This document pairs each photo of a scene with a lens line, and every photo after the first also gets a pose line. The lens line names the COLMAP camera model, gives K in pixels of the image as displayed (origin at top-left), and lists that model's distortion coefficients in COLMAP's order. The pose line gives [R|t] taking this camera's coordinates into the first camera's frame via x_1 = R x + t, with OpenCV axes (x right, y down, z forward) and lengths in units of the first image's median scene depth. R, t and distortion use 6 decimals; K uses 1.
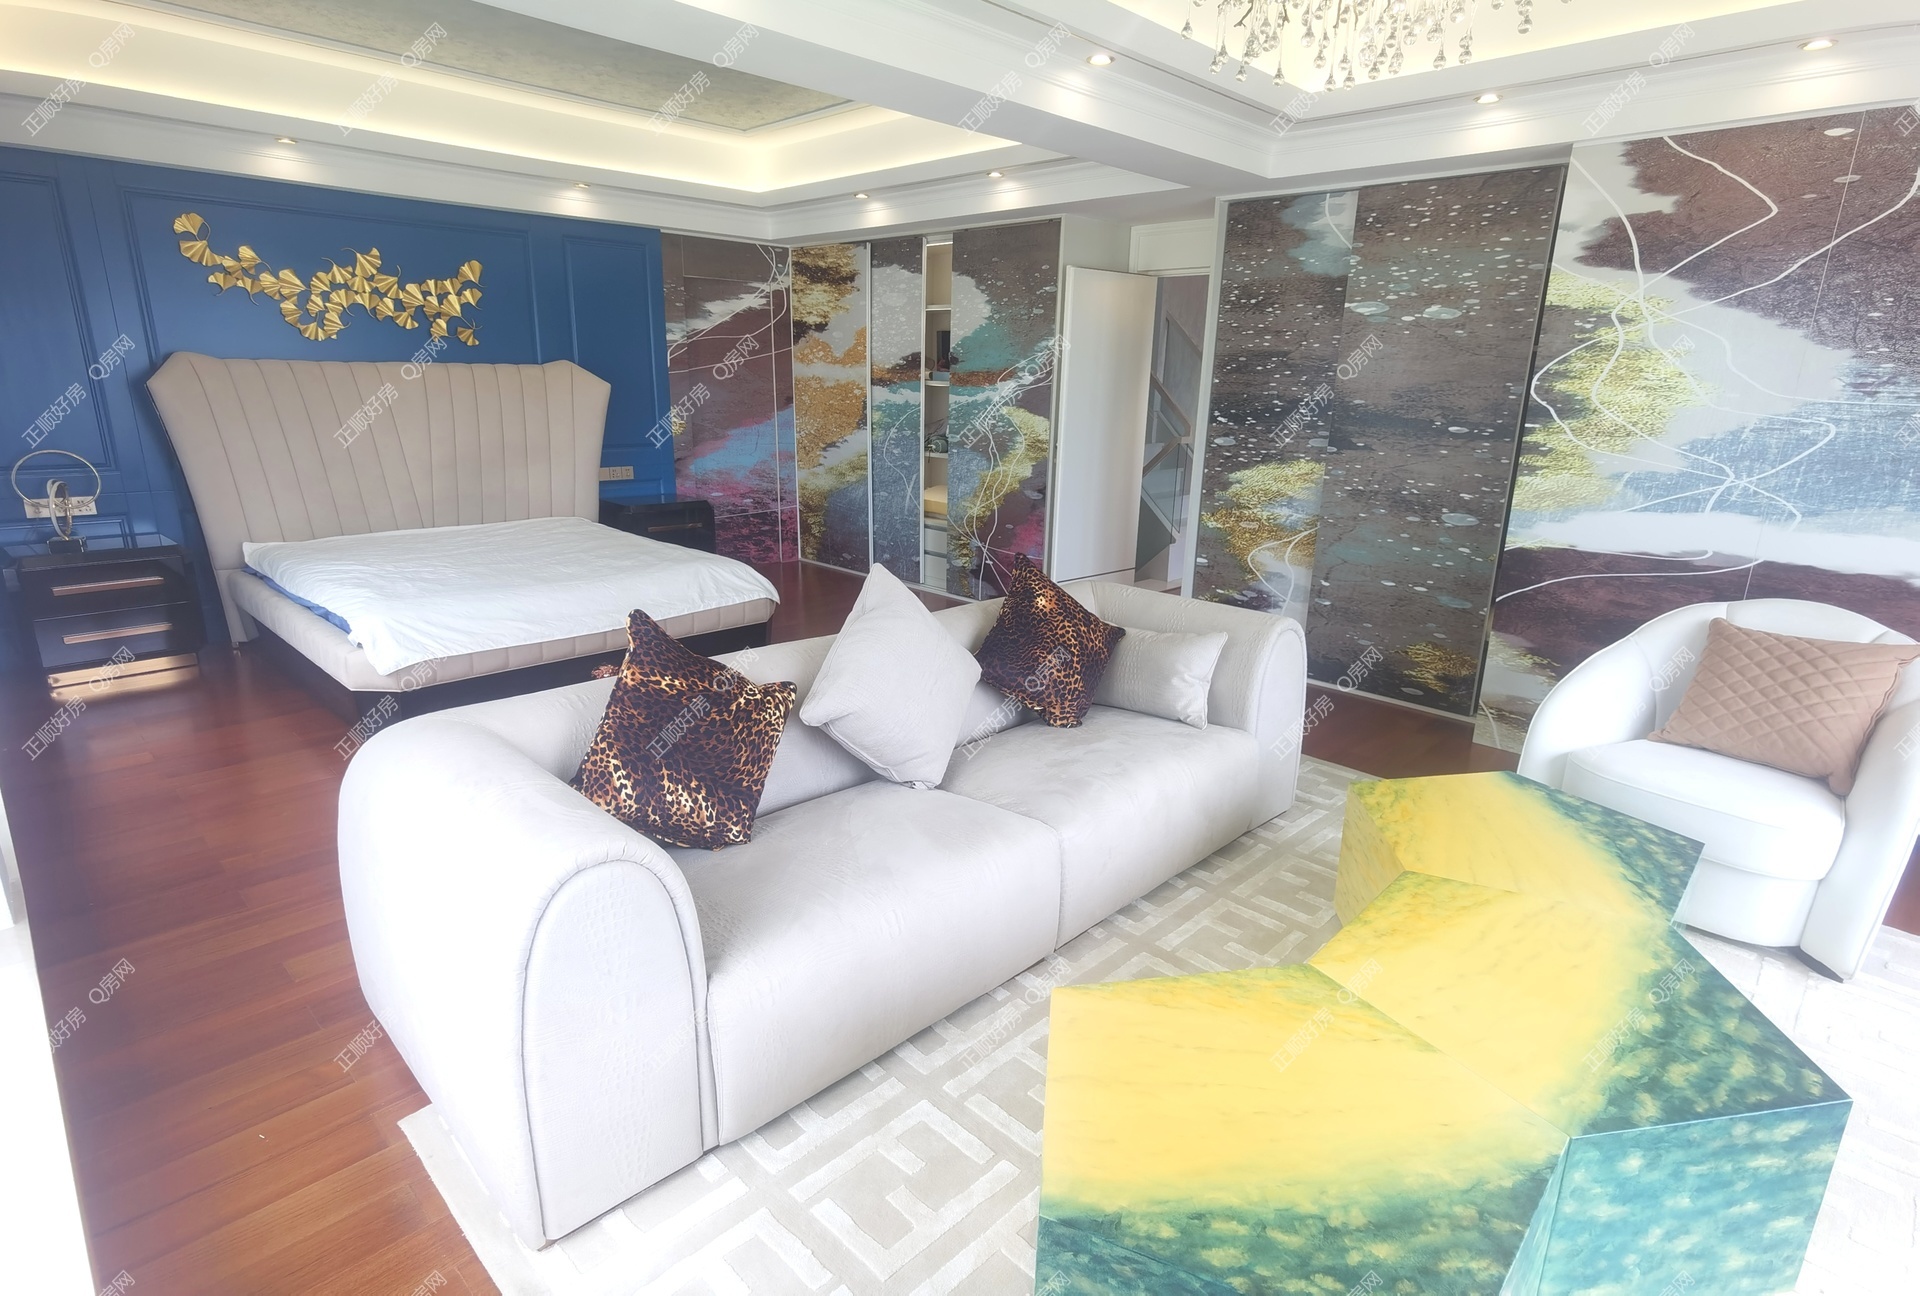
lens RADIAL K [[990.8, 0, 953.8], [0, 990.8, 648.8], [0, 0, 1]] dist [0.015279, -0.007286]
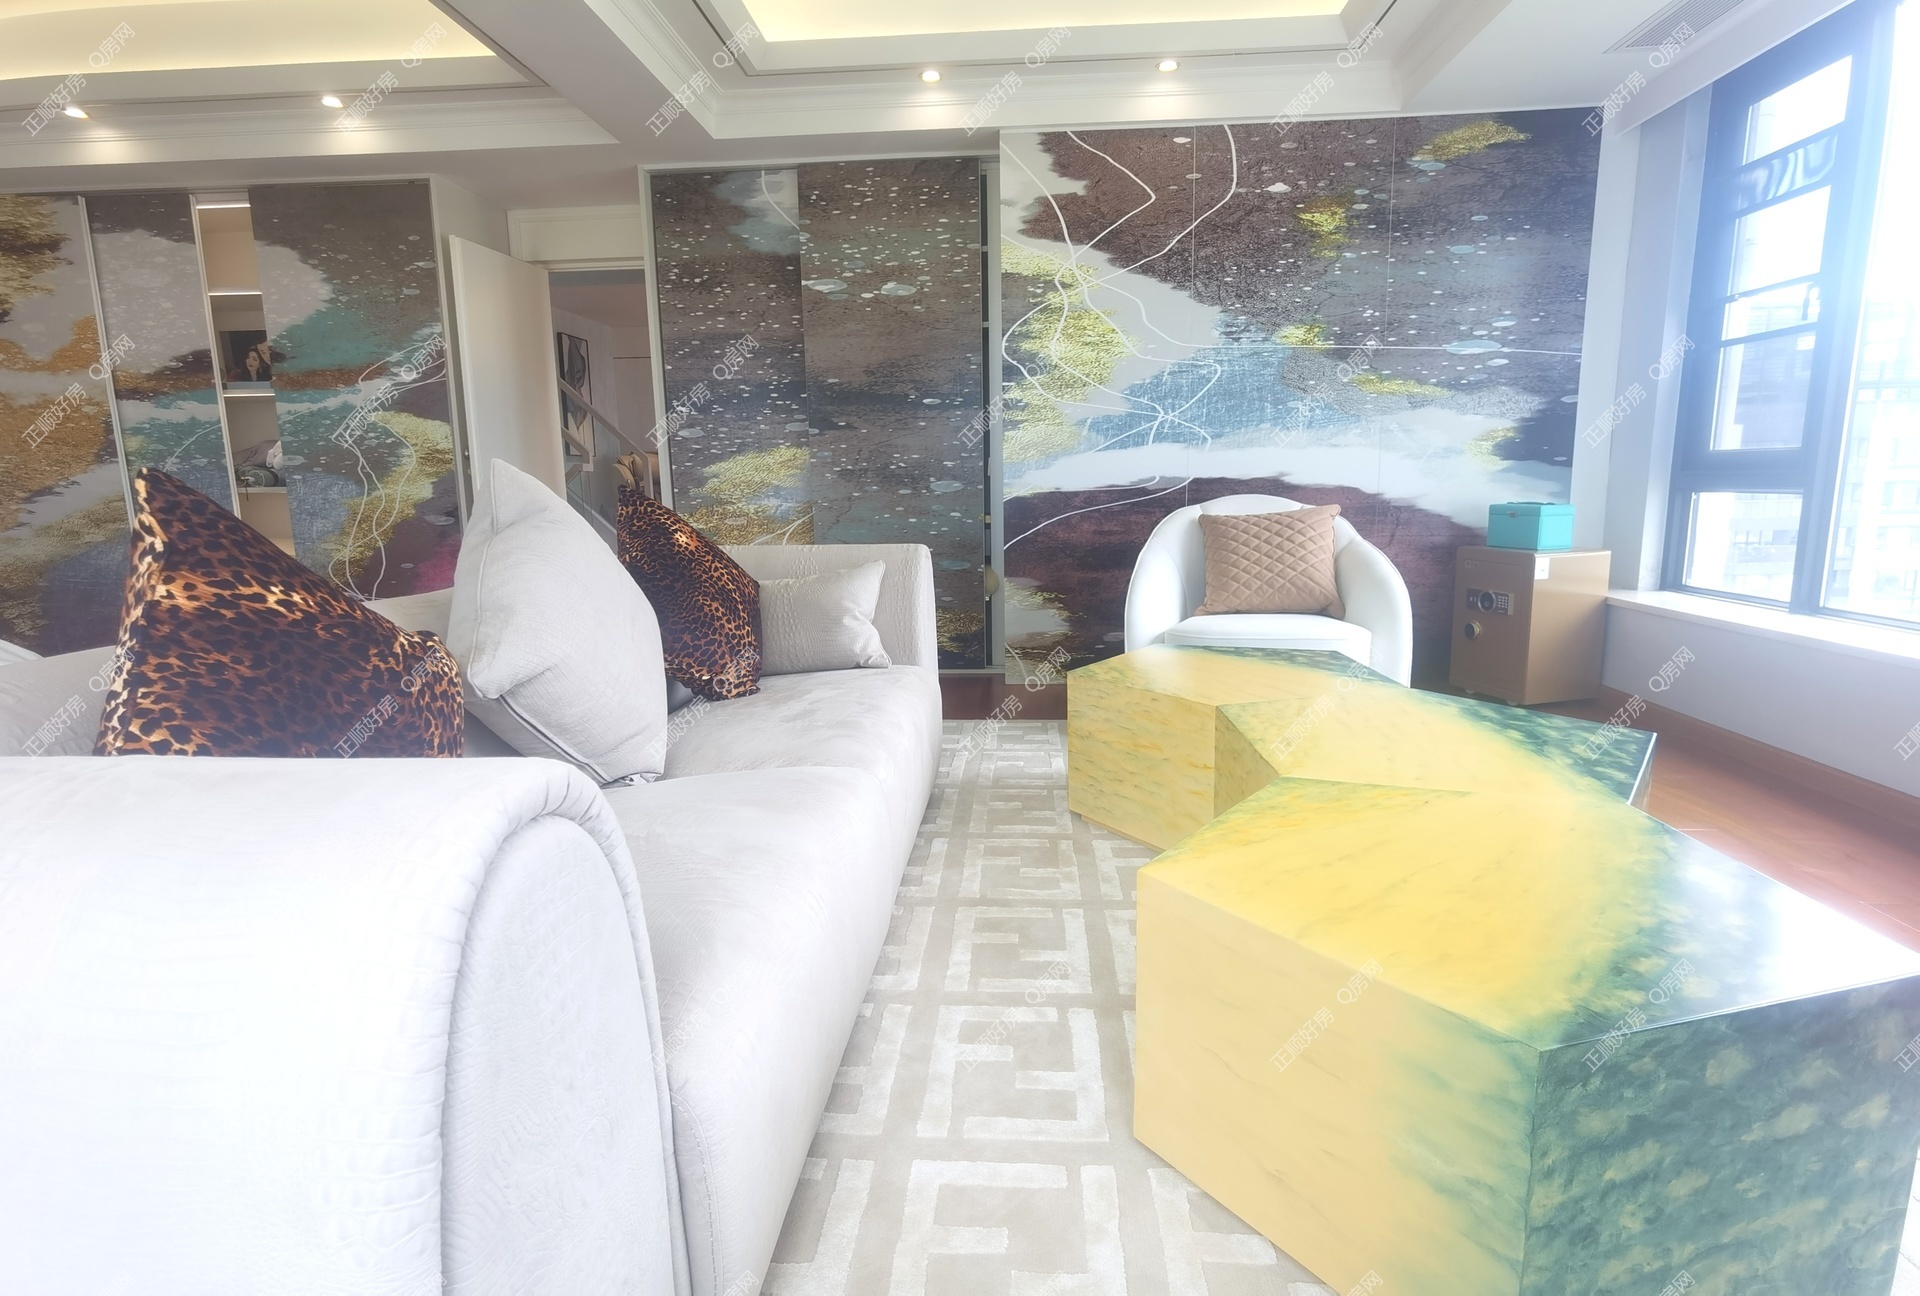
lens RADIAL K [[990.8, 0, 967.4], [0, 990.8, 656.3], [0, 0, 1]] dist [0.015279, -0.007286]
pose [[0.751228, -0.150423, 0.642674, -0.163672], [0.212632, 0.976930, -0.019889, 0.067108], [-0.624856, 0.151594, 0.765882, 0.190443]]
